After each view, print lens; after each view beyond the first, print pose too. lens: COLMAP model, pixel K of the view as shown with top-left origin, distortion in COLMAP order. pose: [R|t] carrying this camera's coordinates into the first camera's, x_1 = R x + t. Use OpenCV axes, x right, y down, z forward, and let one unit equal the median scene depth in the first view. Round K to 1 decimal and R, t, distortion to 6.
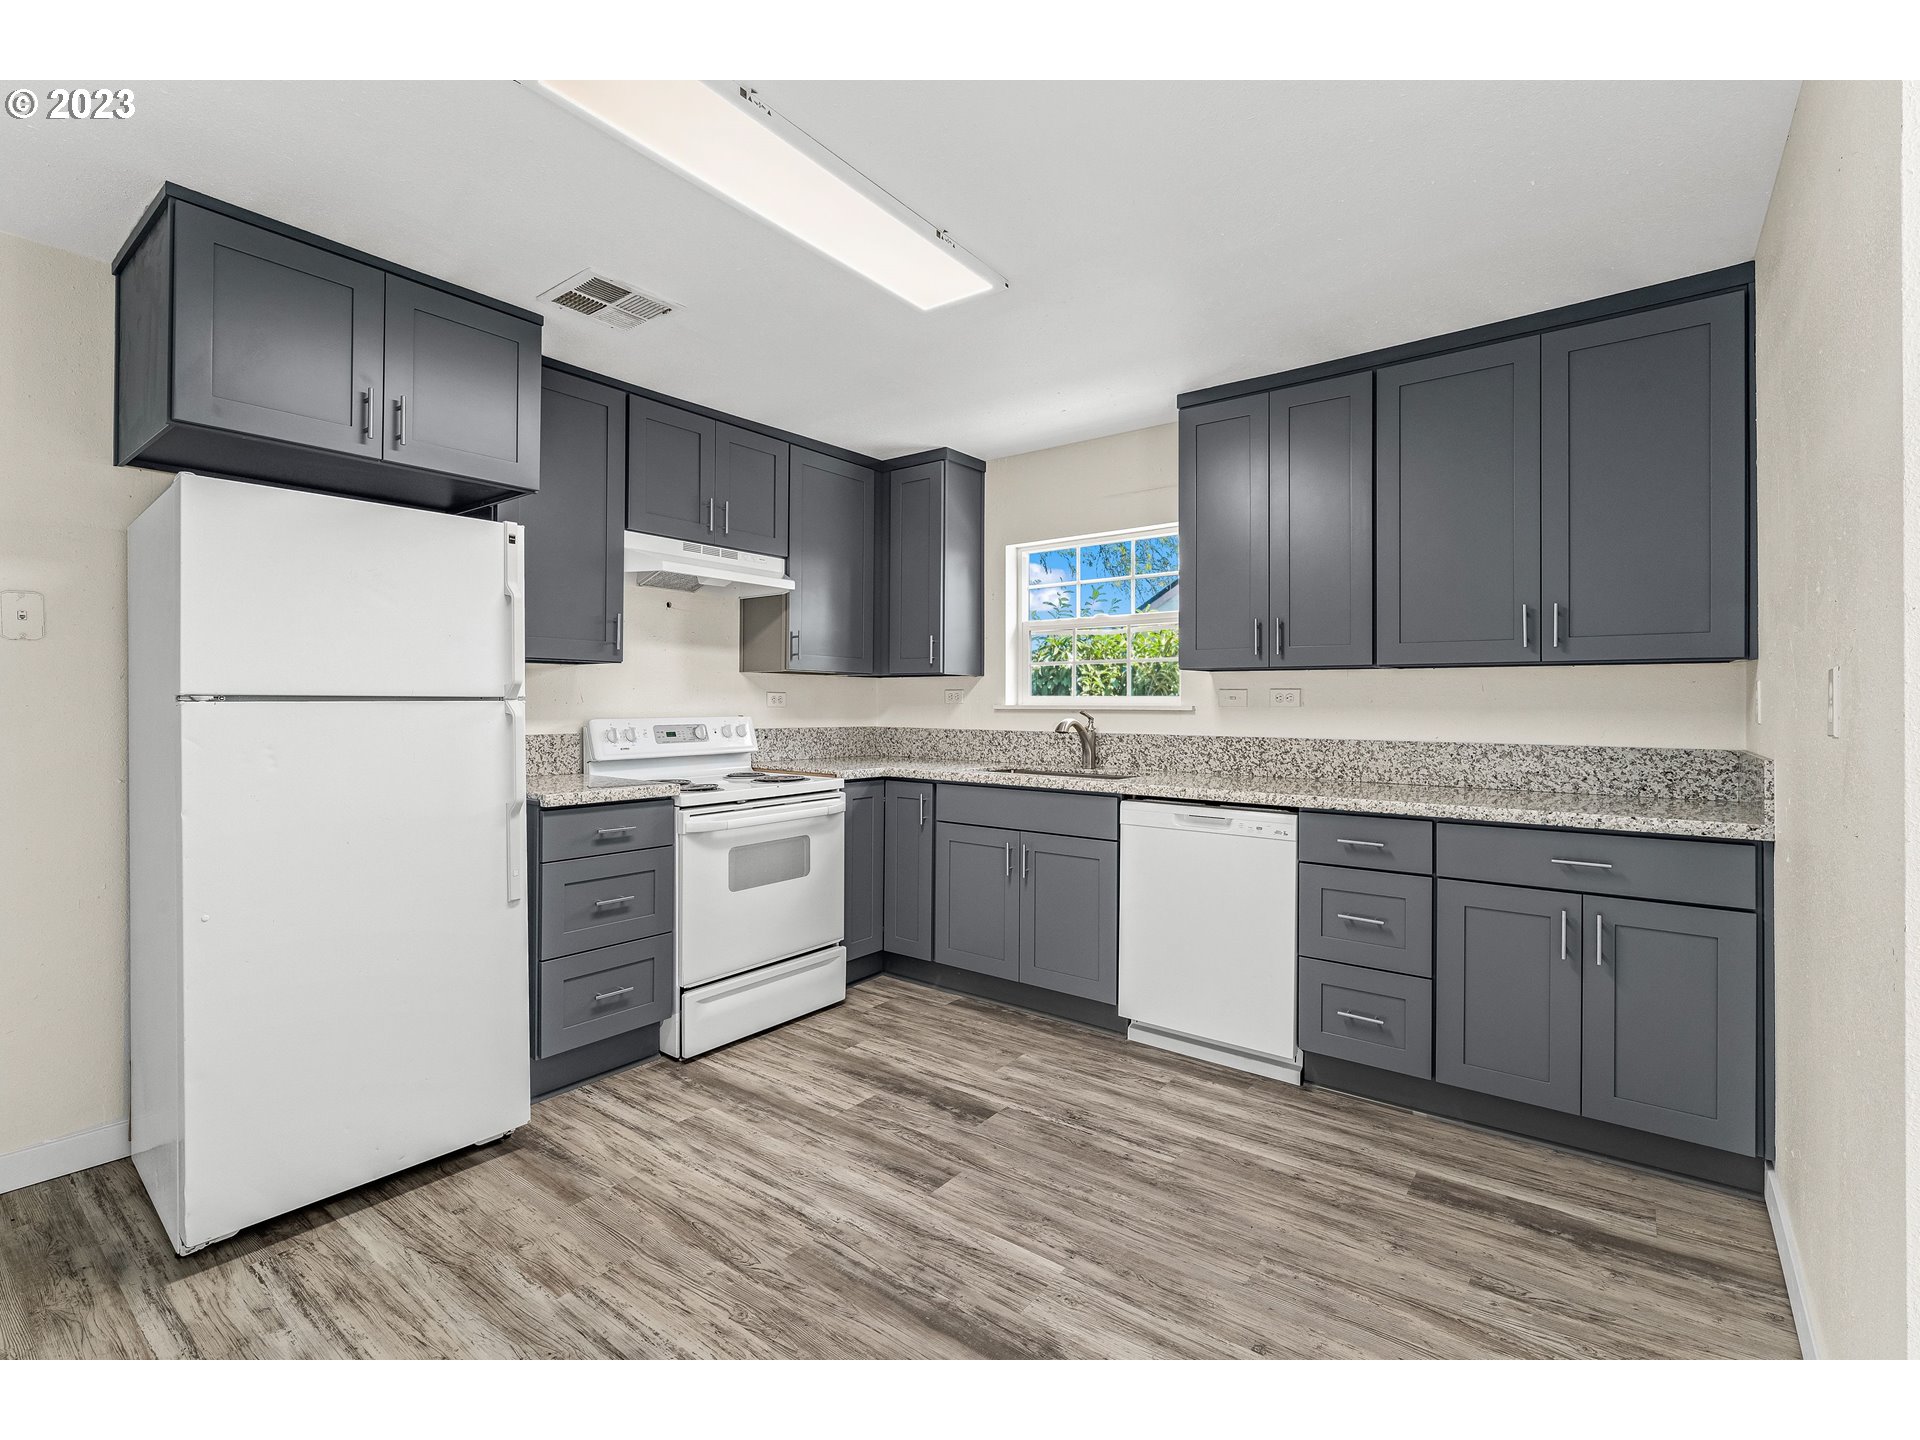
lens RADIAL K [[881.3, 0, 954.6], [0, 881.3, 698.3], [0, 0, 1]] dist [-0.002567, -0.000229]
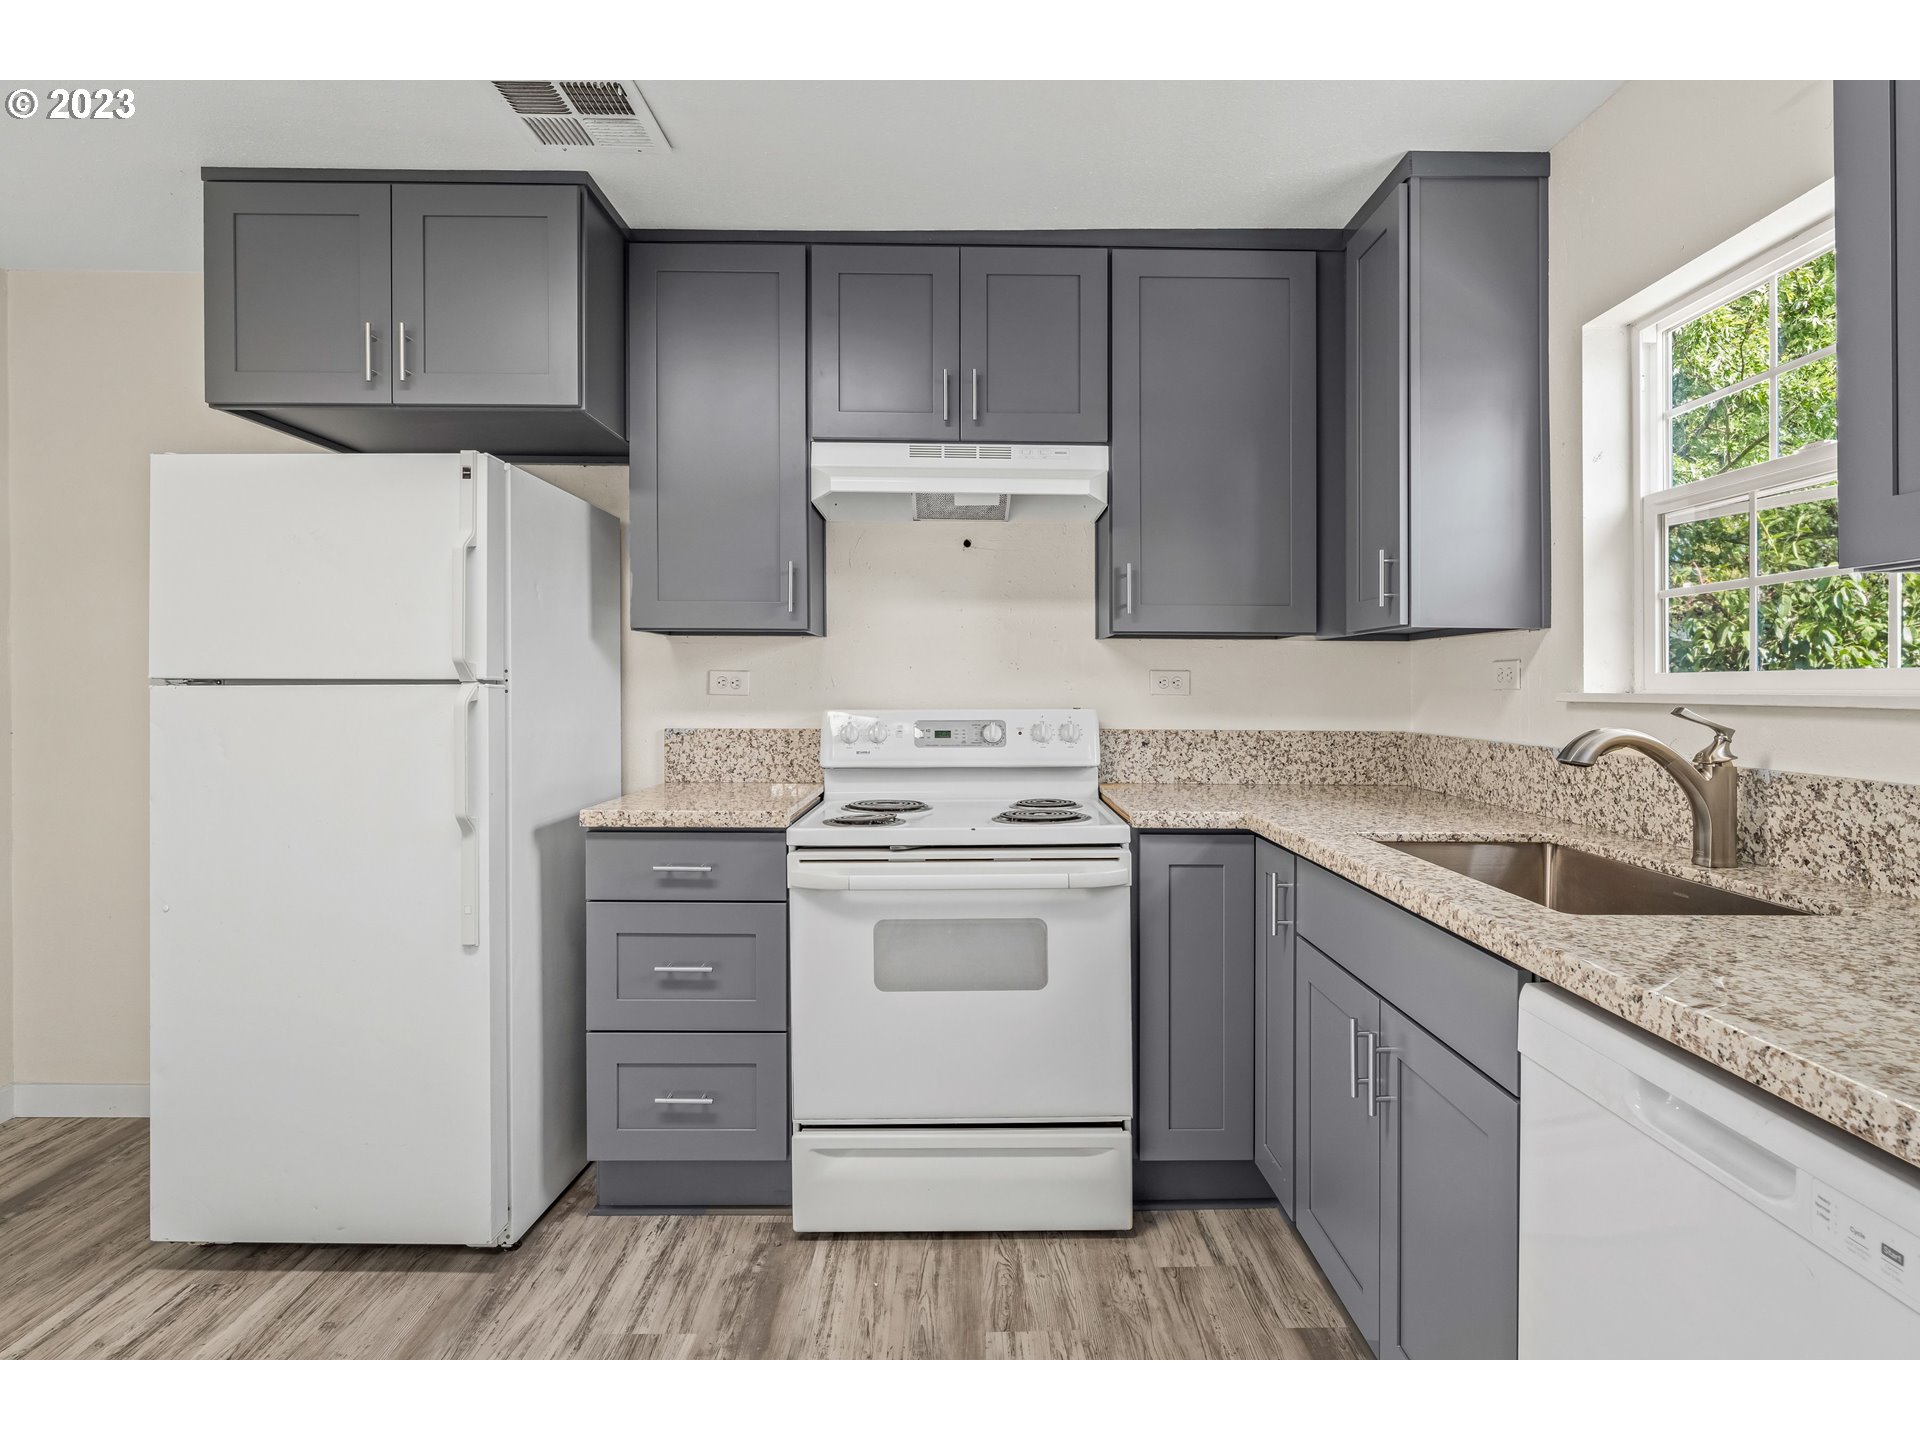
lens RADIAL K [[1047.3, 0, 978.4], [0, 1047.3, 688.0], [0, 0, 1]] dist [-0.002920, -0.000526]
pose [[0.622240, -0.000391, -0.782826, 0.369464], [0.003815, 0.999990, 0.002533, 0.004120], [0.782817, -0.004562, 0.622235, 0.596368]]
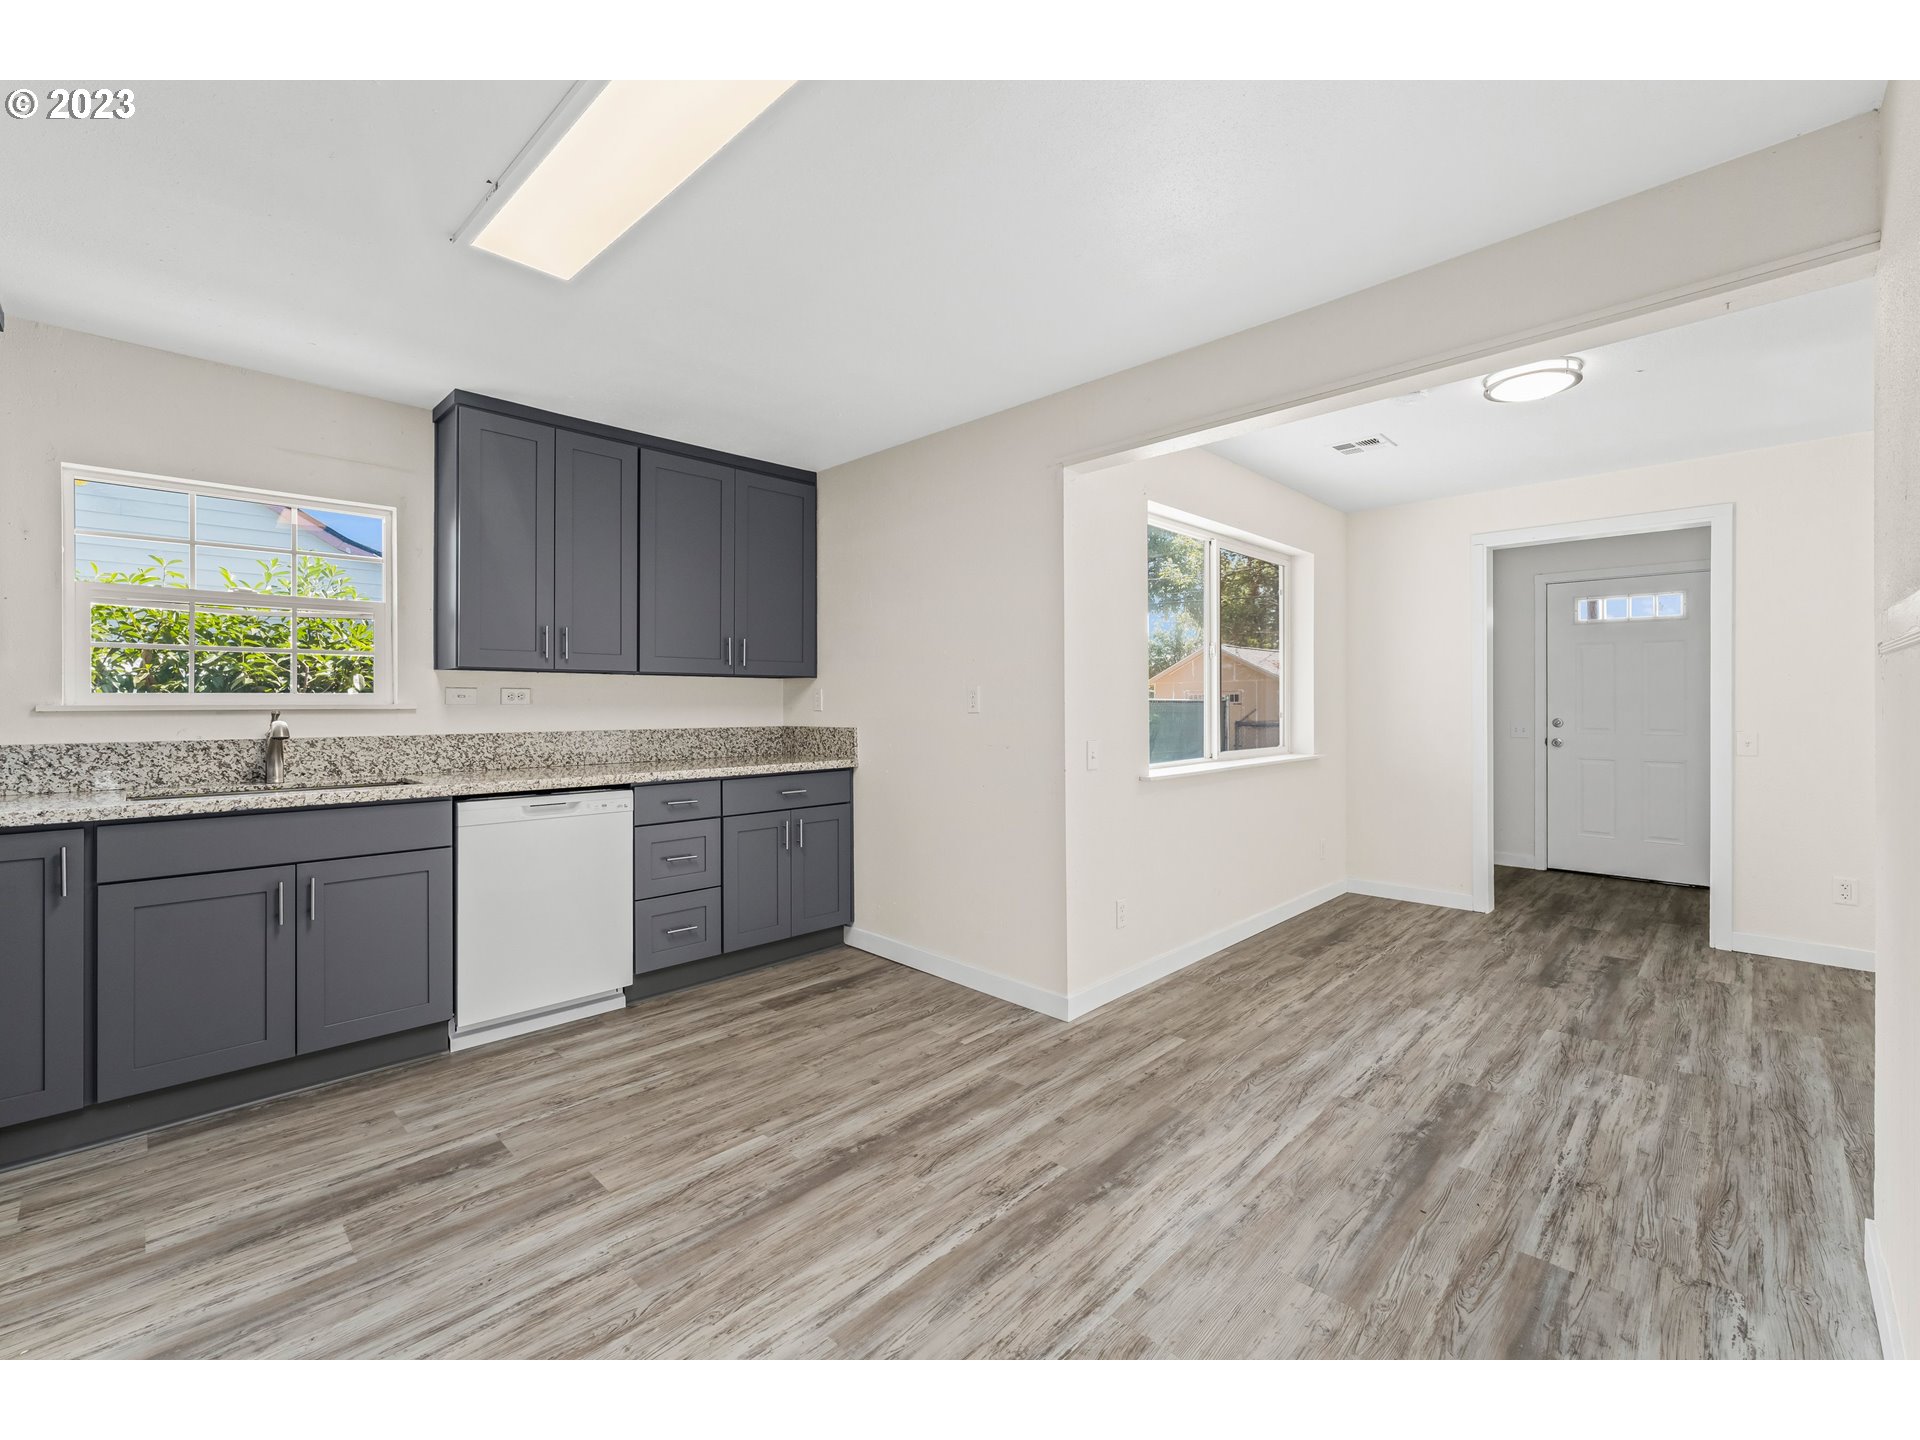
lens RADIAL K [[823.5, 0, 977.7], [0, 823.5, 698.8], [0, 0, 1]] dist [-0.001593, -0.000170]
pose [[0.097002, 0.002123, 0.995282, -0.650531], [-0.002383, 0.999995, -0.001901, 0.003358], [-0.995281, -0.002187, 0.097006, 0.351282]]
